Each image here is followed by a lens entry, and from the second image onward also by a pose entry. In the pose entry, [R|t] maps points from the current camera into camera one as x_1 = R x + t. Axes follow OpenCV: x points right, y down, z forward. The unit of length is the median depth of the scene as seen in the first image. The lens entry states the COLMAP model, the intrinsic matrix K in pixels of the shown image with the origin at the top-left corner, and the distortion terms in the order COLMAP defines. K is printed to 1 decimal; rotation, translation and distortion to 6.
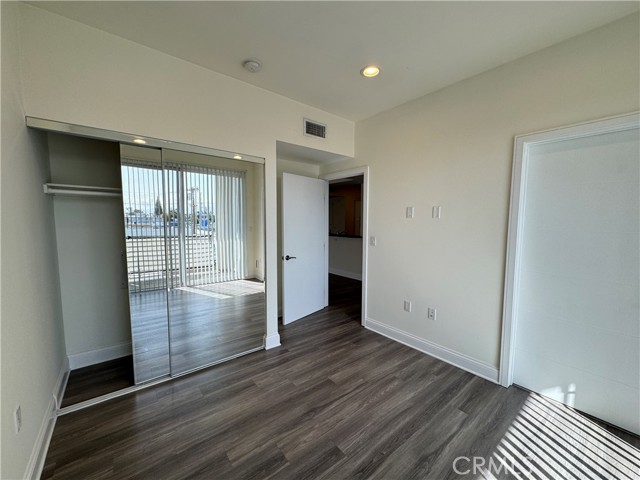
lens RADIAL K [[255.3, 0, 320.0], [0, 255.3, 240.0], [0, 0, 1]] dist [-0.002291, -0.000137]
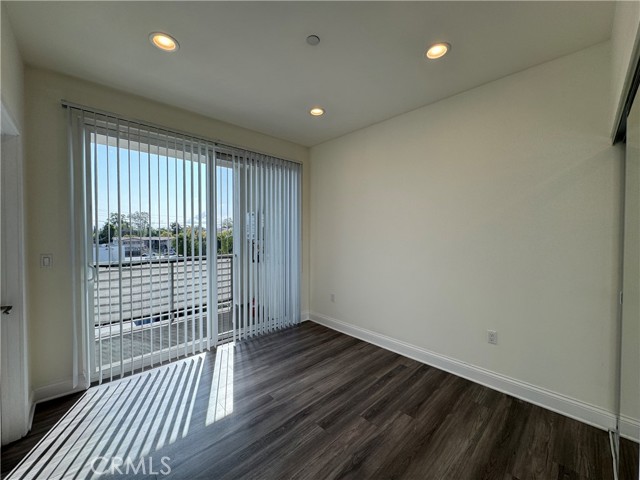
lens RADIAL K [[255.3, 0, 320.0], [0, 255.3, 240.0], [0, 0, 1]] dist [-0.002291, -0.000137]
pose [[-0.996246, -0.007800, -0.086215, 0.182007], [-0.016349, 0.994963, 0.098903, -0.131786], [0.085010, 0.099941, -0.991355, 1.965450]]
